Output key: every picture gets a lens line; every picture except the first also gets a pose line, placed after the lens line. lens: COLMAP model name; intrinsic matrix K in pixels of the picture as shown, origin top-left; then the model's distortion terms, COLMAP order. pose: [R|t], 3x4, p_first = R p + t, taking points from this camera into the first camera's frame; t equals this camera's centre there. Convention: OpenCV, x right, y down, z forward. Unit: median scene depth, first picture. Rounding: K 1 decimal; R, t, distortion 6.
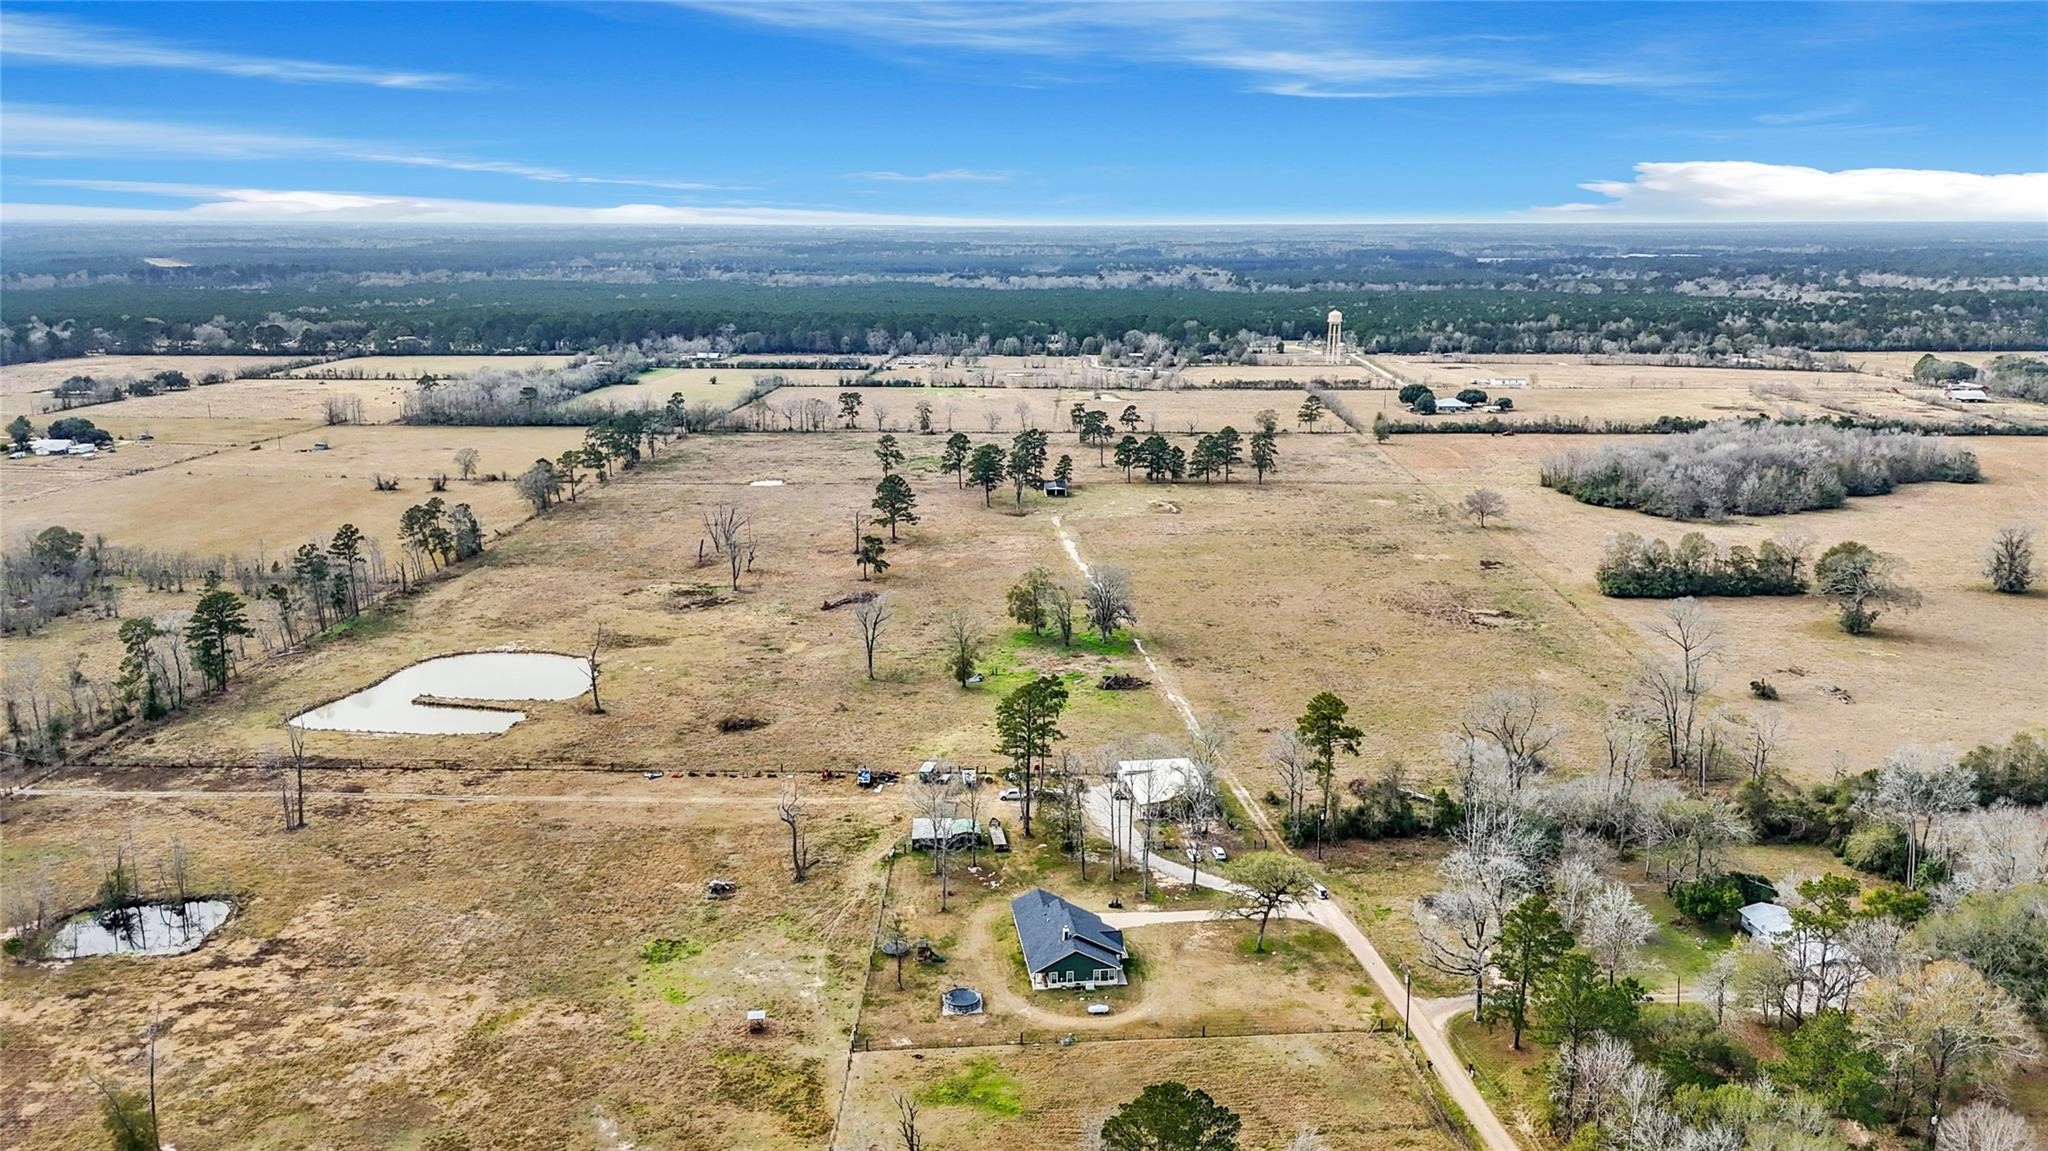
lens RADIAL K [[1504.6, 0, 1026.1], [0, 1504.6, 573.6], [0, 0, 1]] dist [0.070293, -0.062754]
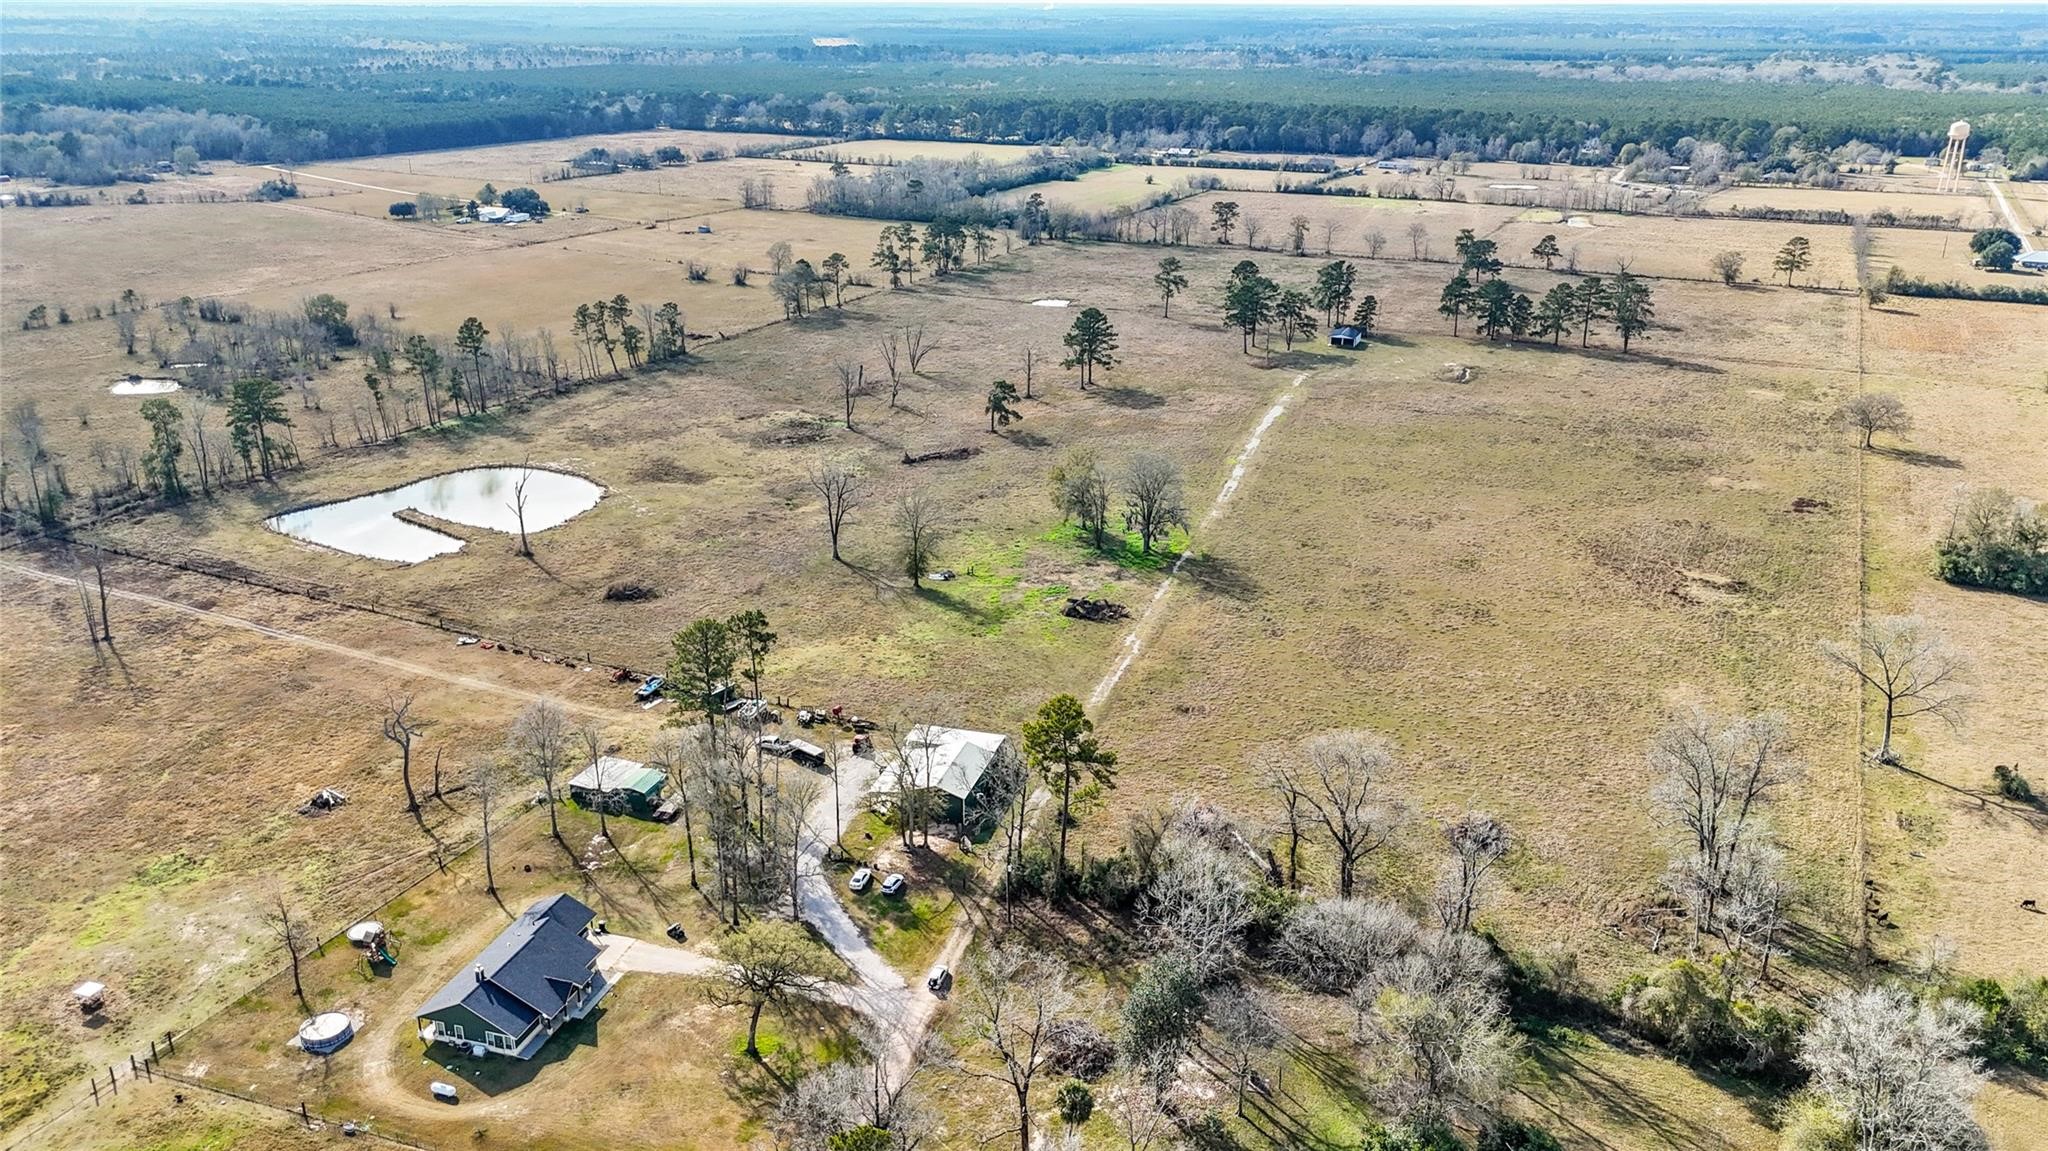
lens RADIAL K [[1504.6, 0, 1035.1], [0, 1504.6, 577.3], [0, 0, 1]] dist [0.070293, -0.062754]
pose [[0.913945, 0.148711, -0.377611, 0.152203], [-0.097088, 0.983546, 0.152355, -0.028290], [0.394054, -0.102582, 0.913344, 0.122439]]
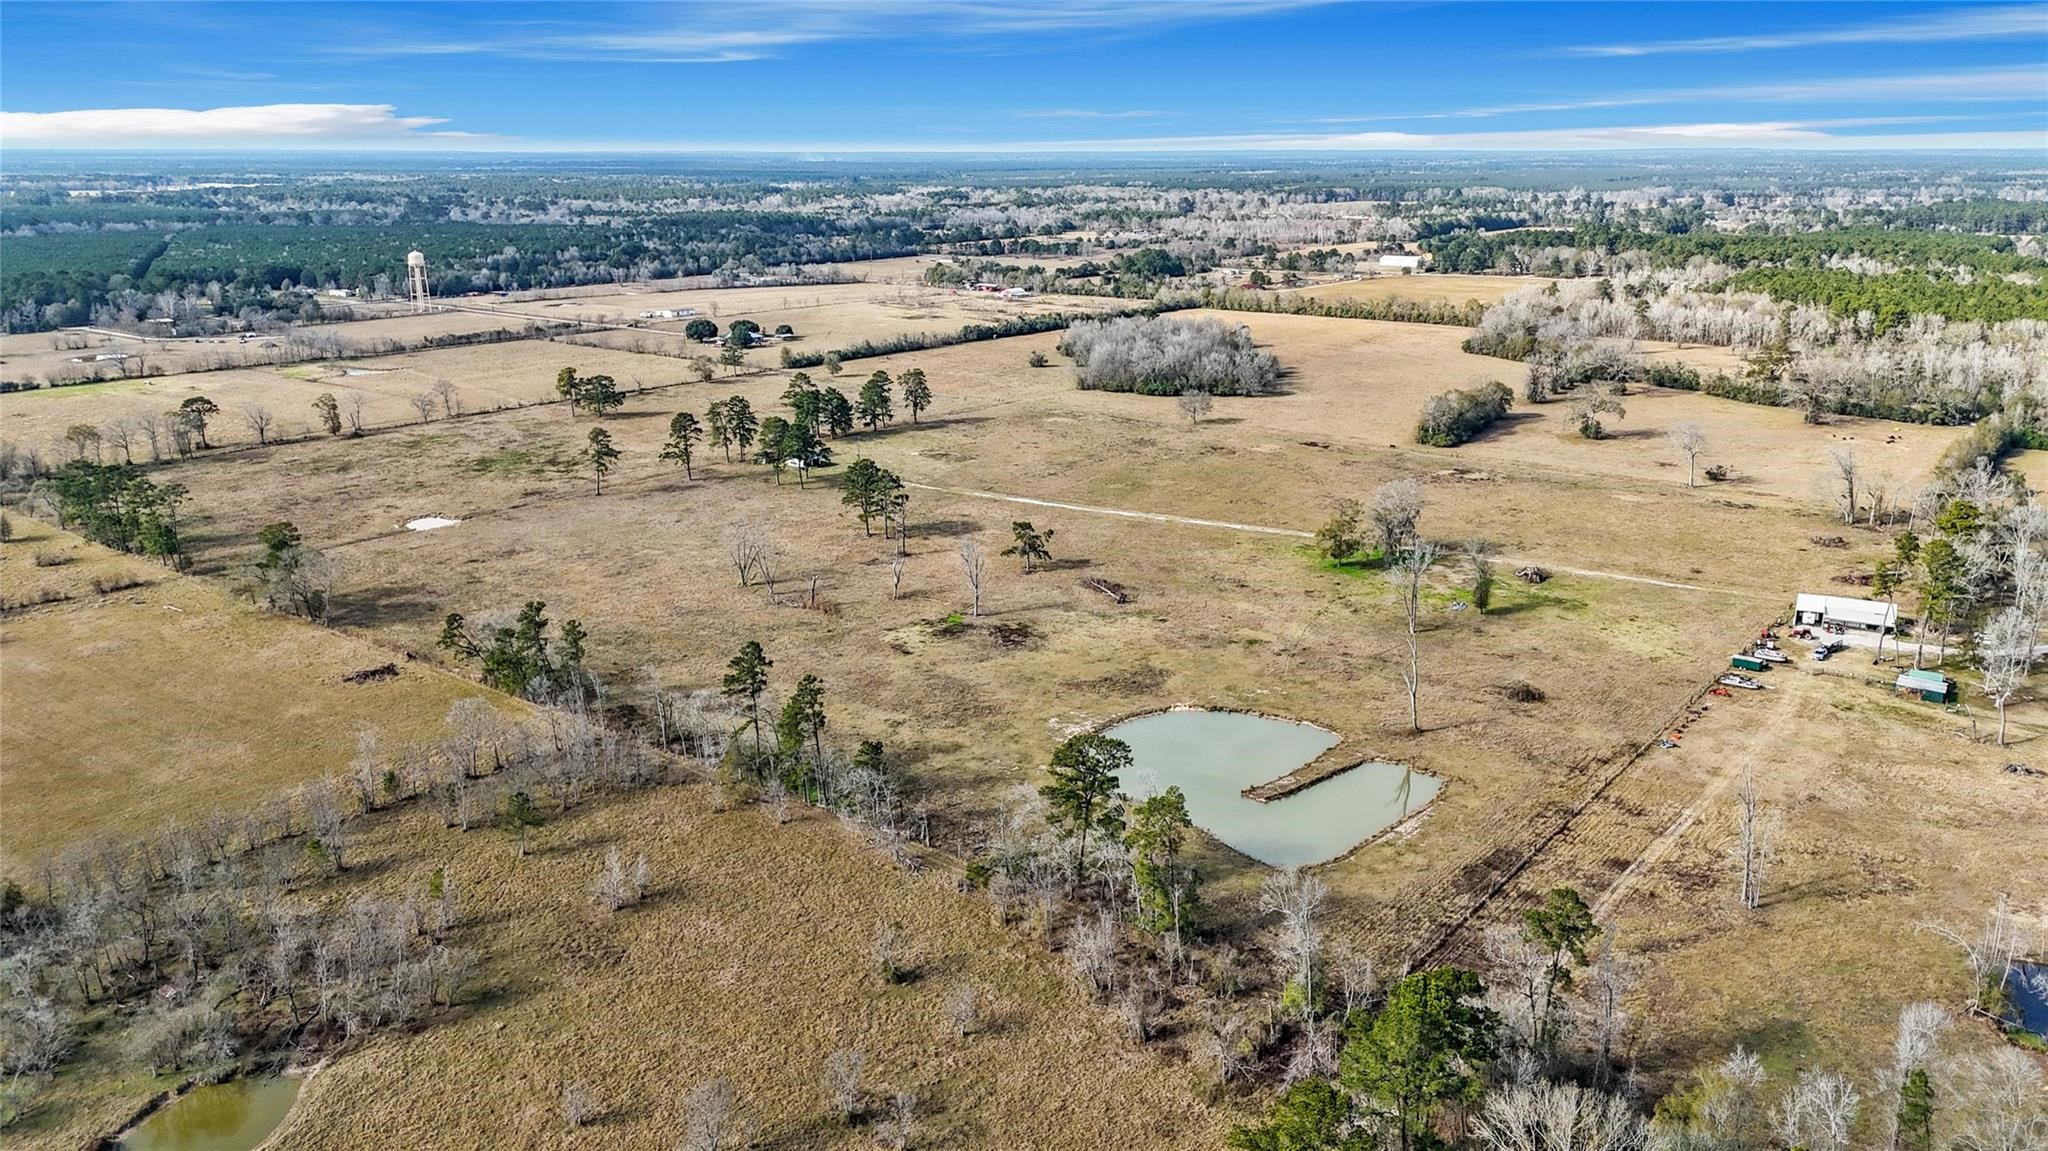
lens RADIAL K [[1504.6, 0, 1029.7], [0, 1504.6, 591.3], [0, 0, 1]] dist [0.070293, -0.062754]
pose [[0.593450, -0.230129, 0.771270, -0.457527], [0.187516, 0.971416, 0.145564, -0.065373], [-0.782722, 0.058241, 0.619640, 0.279687]]
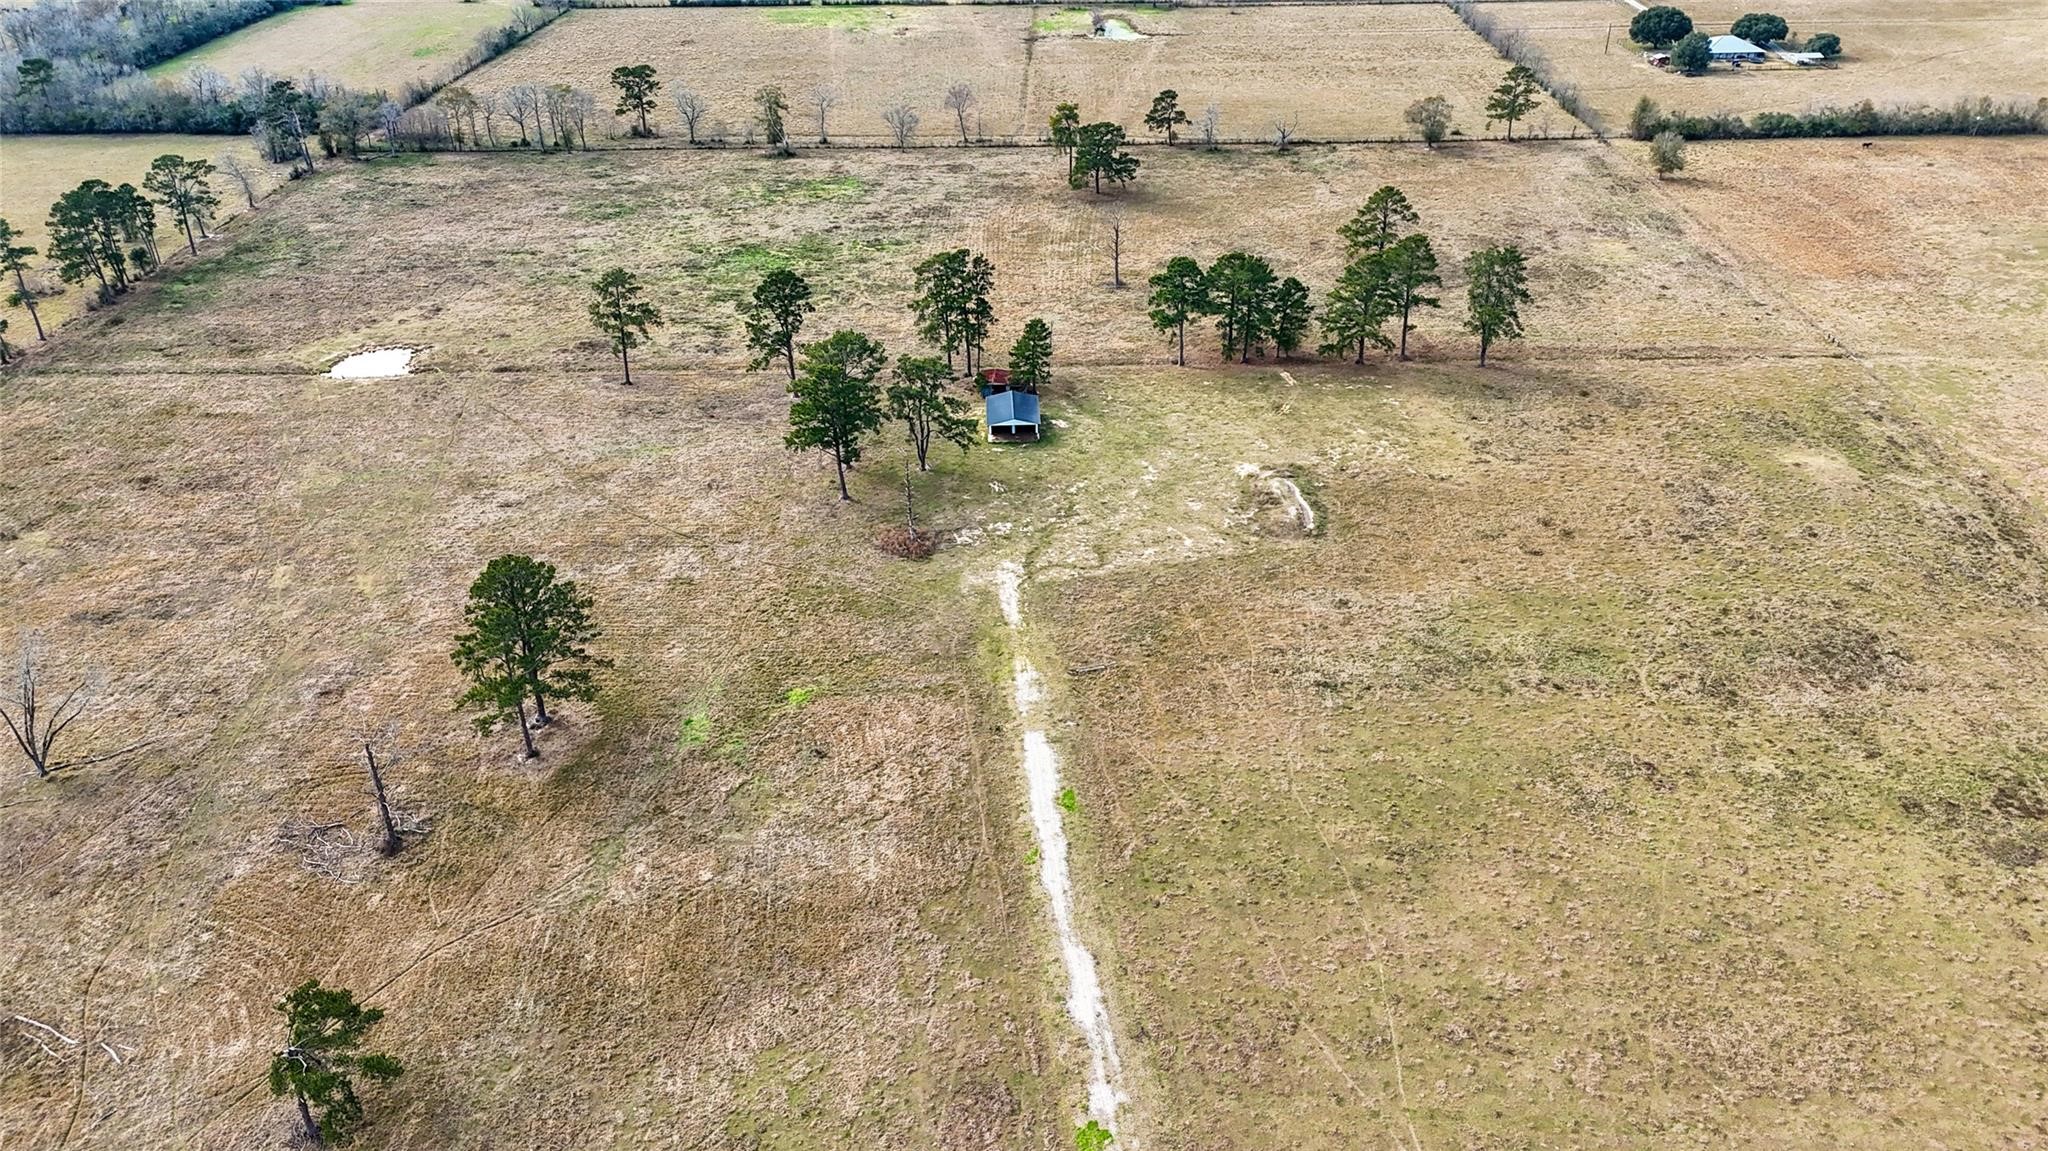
lens RADIAL K [[1504.6, 0, 1021.4], [0, 1504.6, 571.5], [0, 0, 1]] dist [0.070293, -0.062754]
pose [[0.999877, -0.015648, 0.000978, 0.015979], [0.014680, 0.956296, 0.292033, -0.106169], [-0.005505, -0.291982, 0.956408, 0.447654]]
